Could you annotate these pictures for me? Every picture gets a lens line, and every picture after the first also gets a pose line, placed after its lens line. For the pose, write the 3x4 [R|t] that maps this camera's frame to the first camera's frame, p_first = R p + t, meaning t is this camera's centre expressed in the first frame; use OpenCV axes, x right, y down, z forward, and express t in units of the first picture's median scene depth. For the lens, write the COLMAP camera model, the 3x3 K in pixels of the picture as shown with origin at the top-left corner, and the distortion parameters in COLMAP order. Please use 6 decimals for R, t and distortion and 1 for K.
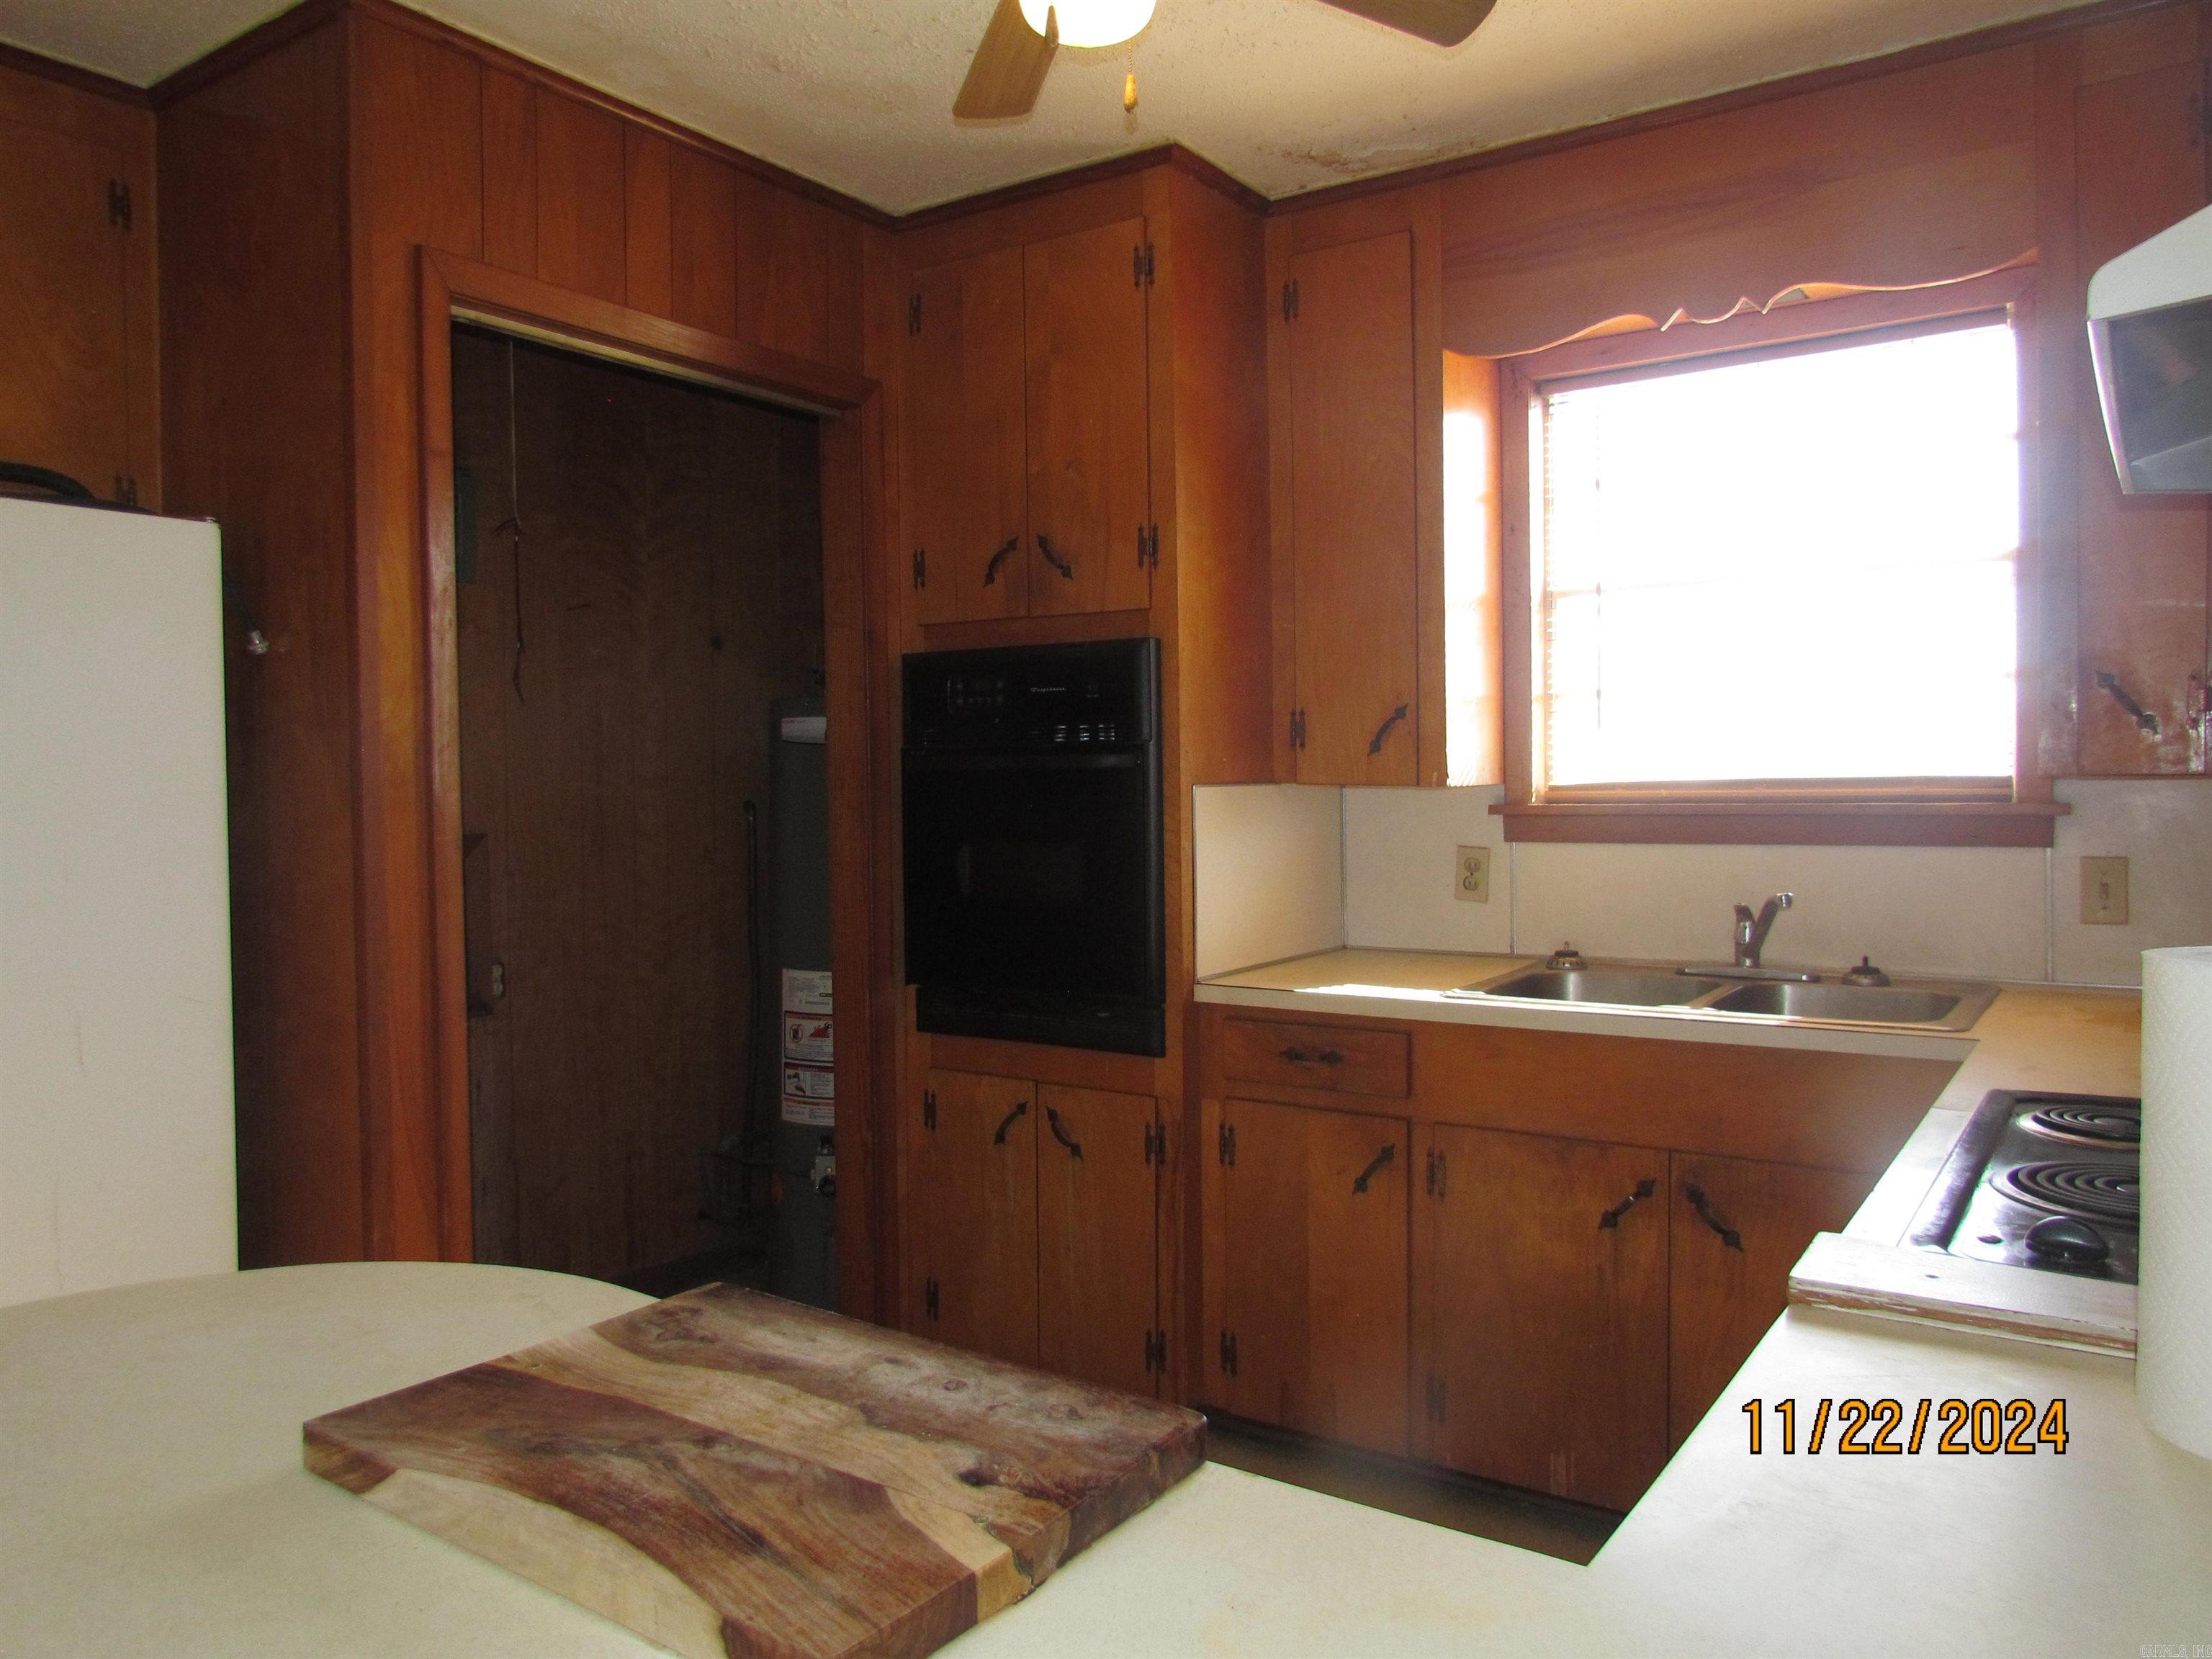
lens RADIAL K [[1594.5, 0, 1107.0], [0, 1594.5, 824.2], [0, 0, 1]] dist [-0.002433, -0.001867]
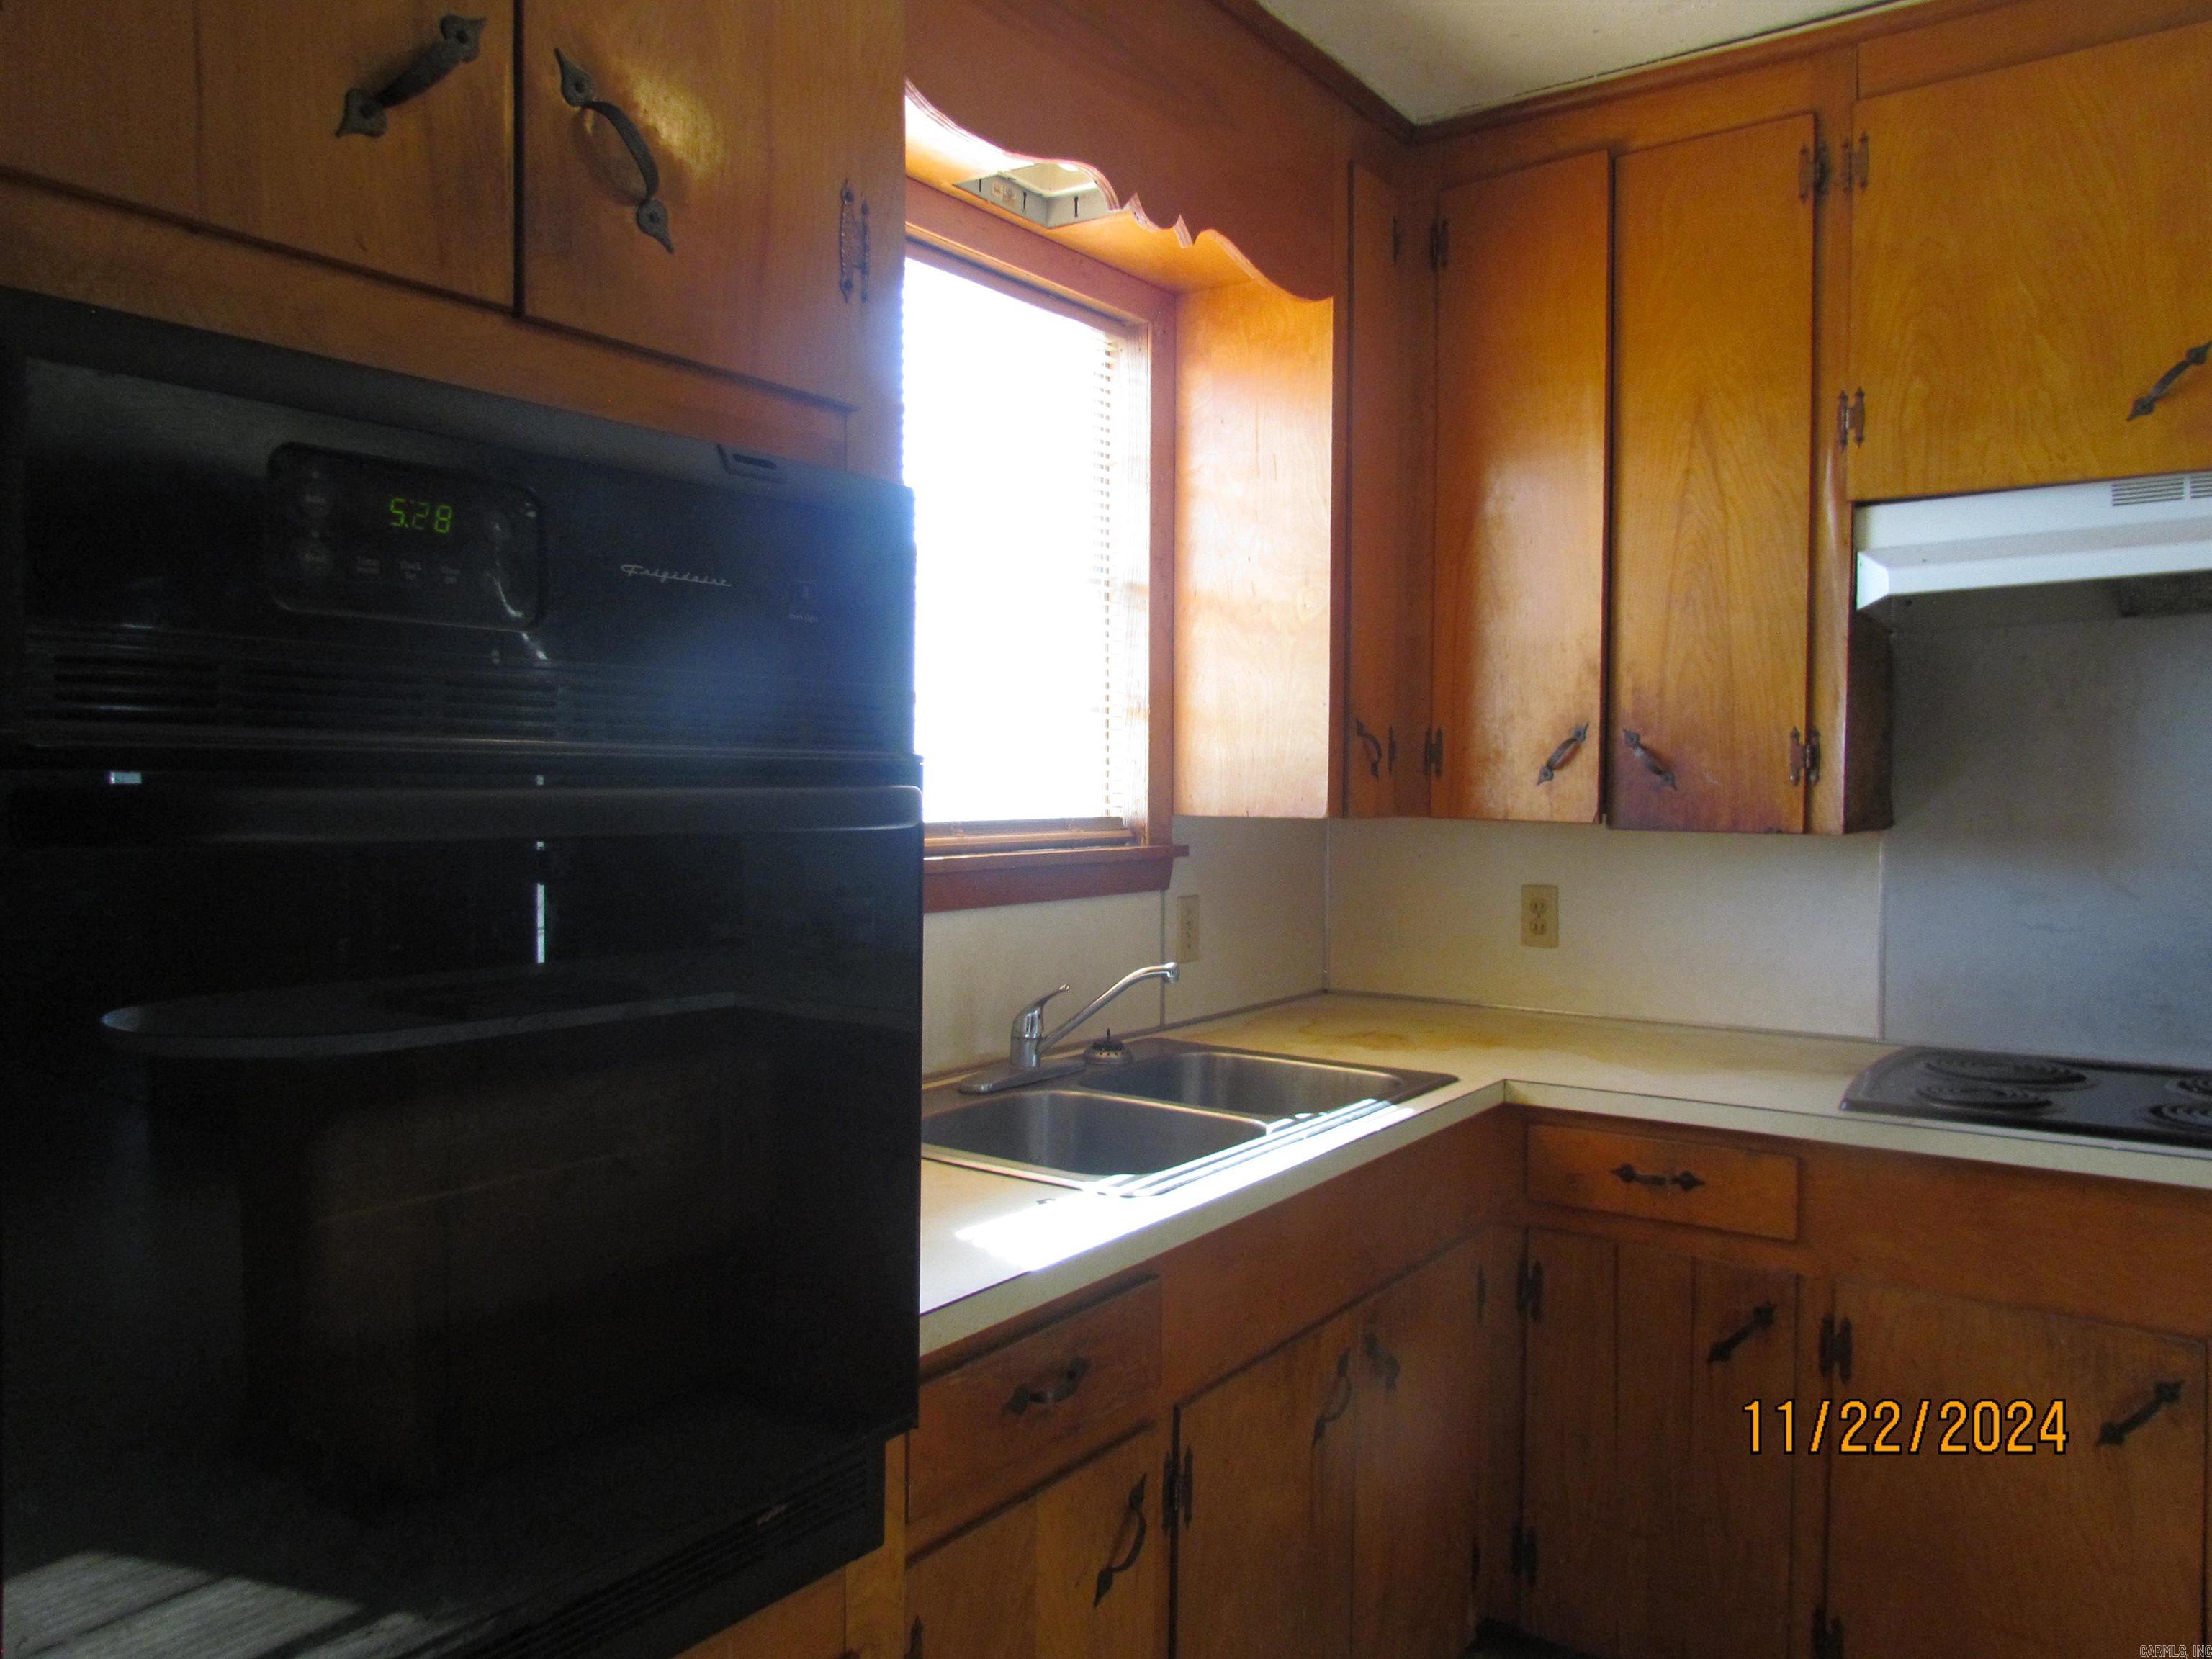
lens RADIAL K [[1594.5, 0, 1108.7], [0, 1594.5, 832.1], [0, 0, 1]] dist [-0.002433, -0.001867]
pose [[0.013940, -0.020846, 0.999686, -0.373491], [0.022922, 0.999527, 0.020523, -0.040612], [-0.999640, 0.022629, 0.014411, 0.964975]]
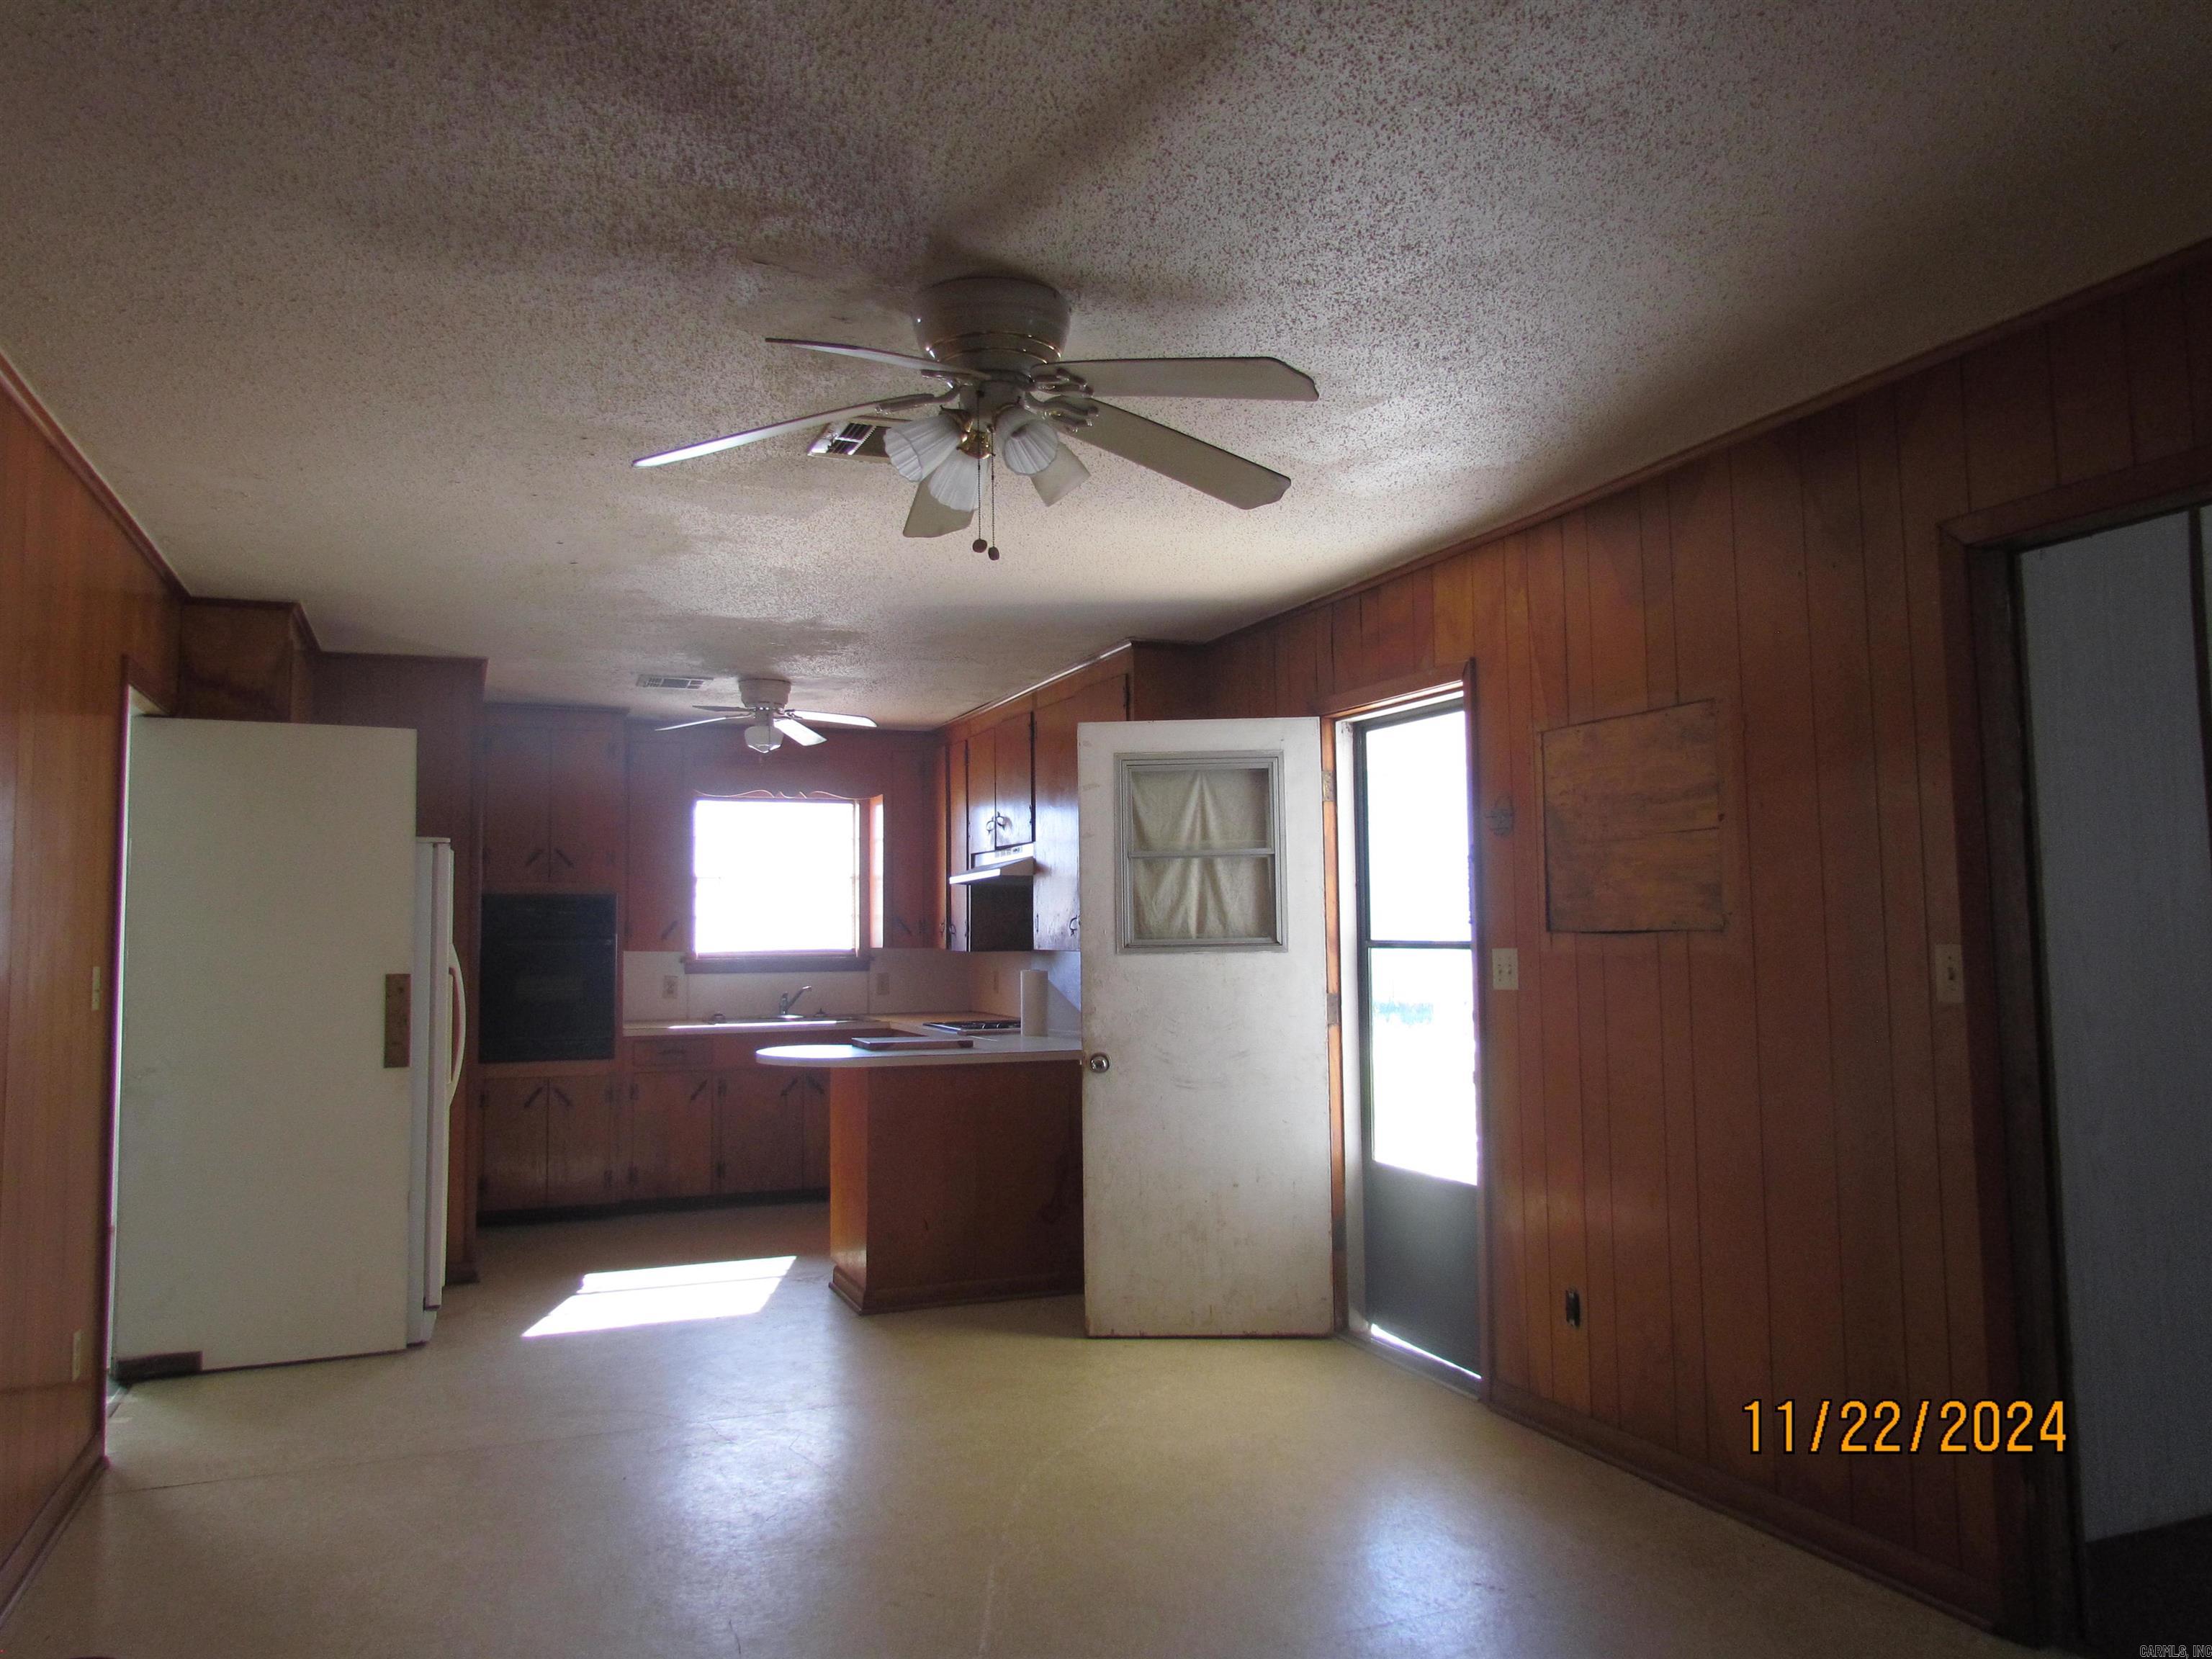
lens RADIAL K [[1594.5, 0, 1104.9], [0, 1594.5, 826.9], [0, 0, 1]] dist [-0.002433, -0.001867]
pose [[0.556602, 0.064521, 0.828270, -1.705833], [0.023513, 0.995357, -0.093338, 0.033832], [-0.830446, 0.071427, 0.552501, -1.108868]]
